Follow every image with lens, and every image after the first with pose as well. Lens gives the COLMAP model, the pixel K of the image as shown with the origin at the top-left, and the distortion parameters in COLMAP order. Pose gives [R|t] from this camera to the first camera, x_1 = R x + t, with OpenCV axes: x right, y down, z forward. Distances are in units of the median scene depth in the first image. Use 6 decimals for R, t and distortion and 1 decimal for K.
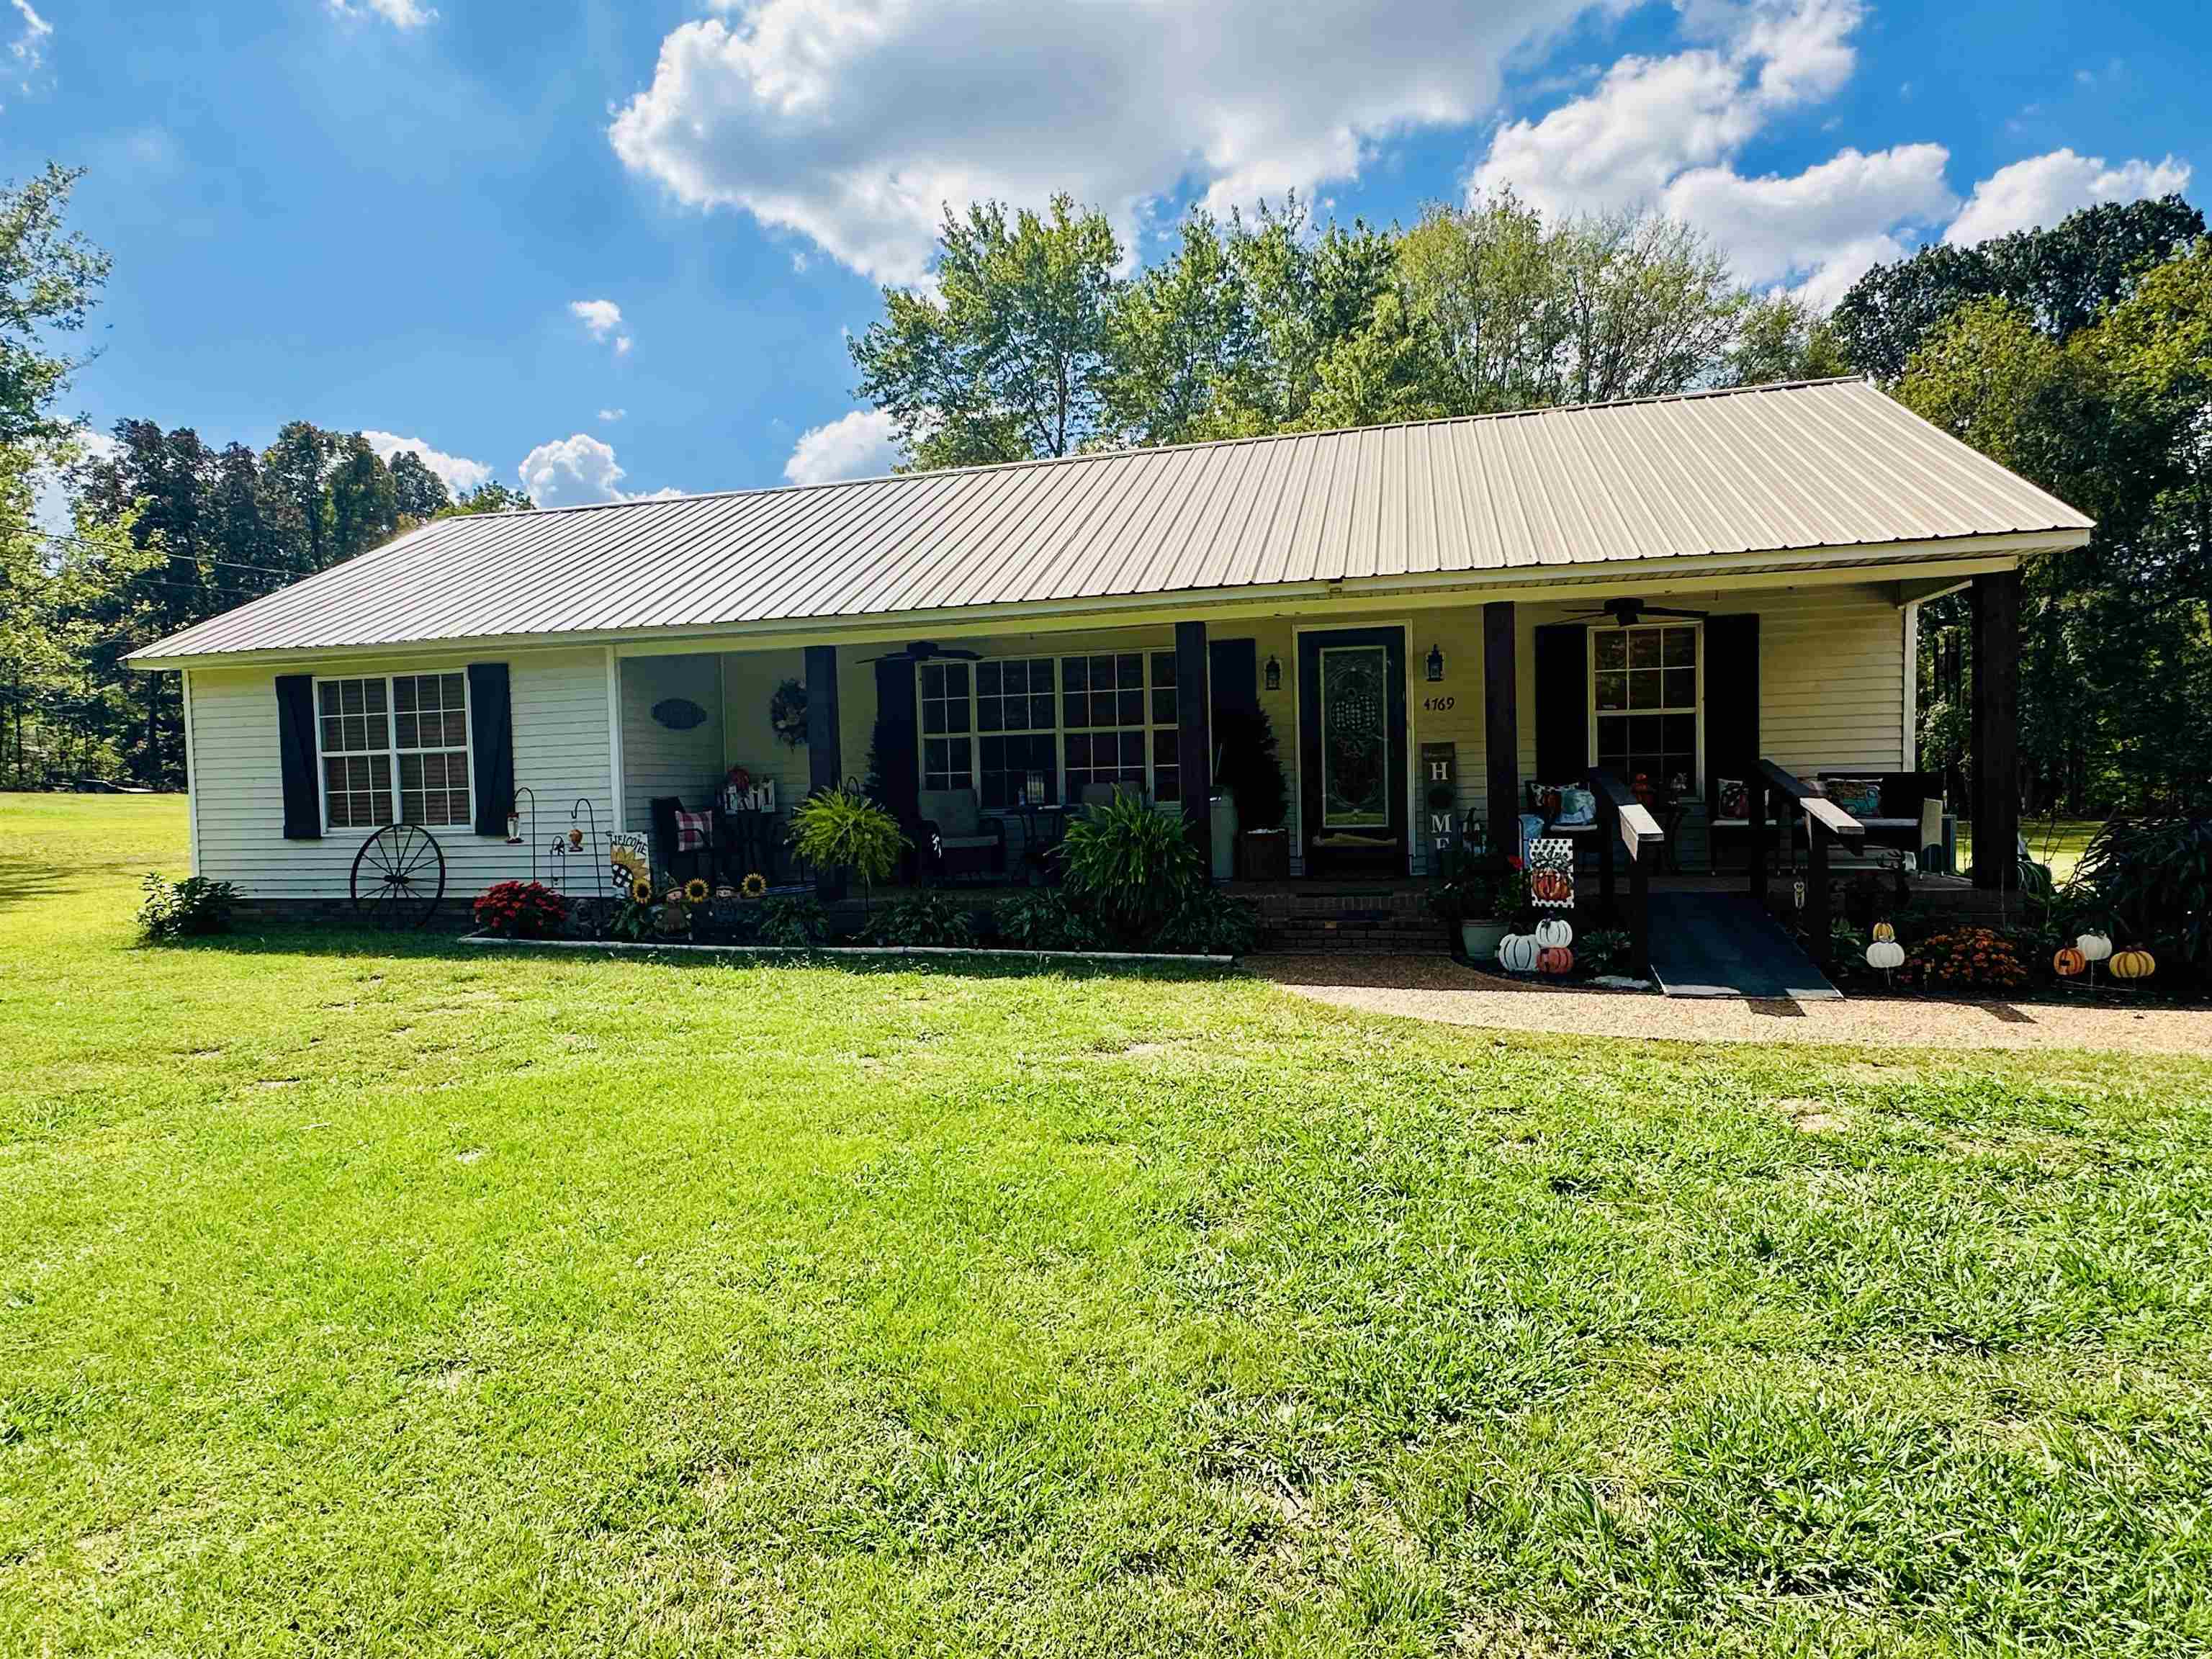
lens RADIAL K [[1235.1, 0, 1106.9], [0, 1235.1, 823.7], [0, 0, 1]] dist [-0.007480, -0.000319]
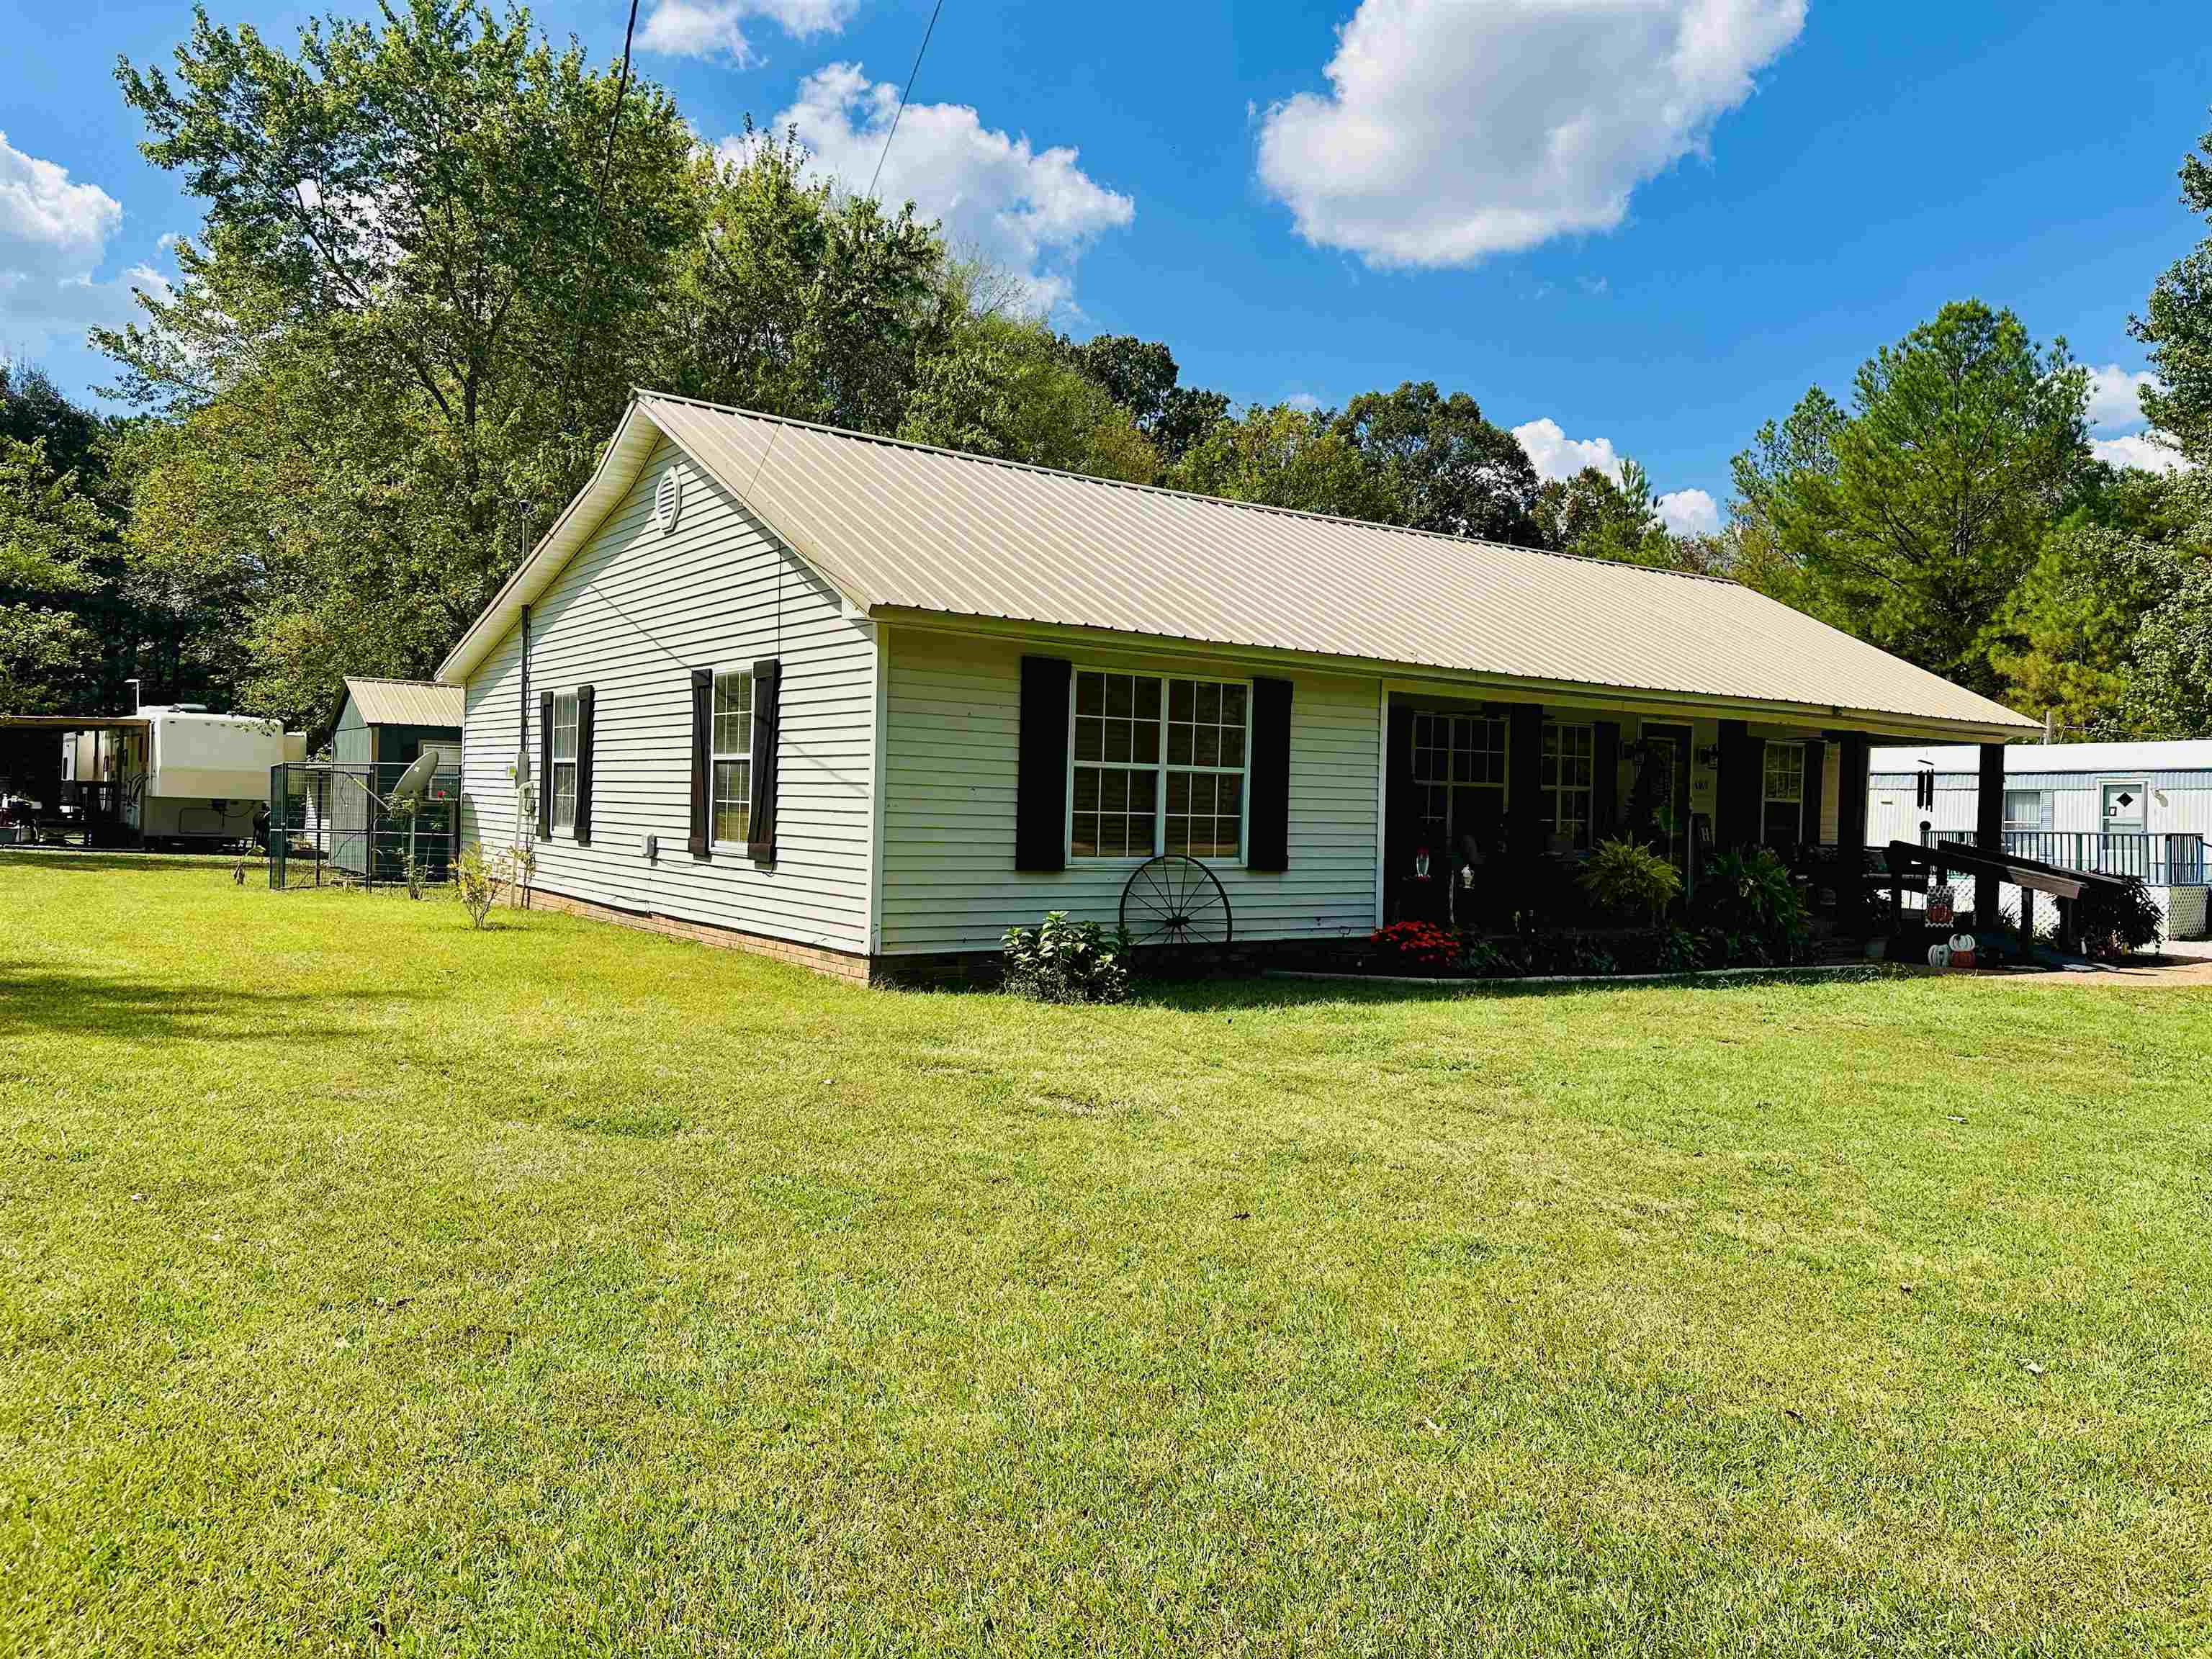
lens RADIAL K [[1580.0, 0, 1104.0], [0, 1580.0, 827.7], [0, 0, 1]] dist [0.005387, 0.000825]
pose [[0.657424, 0.036680, 0.752628, -1.452383], [-0.017519, 0.999289, -0.033398, 0.019103], [-0.753317, 0.008771, 0.657599, 0.338576]]
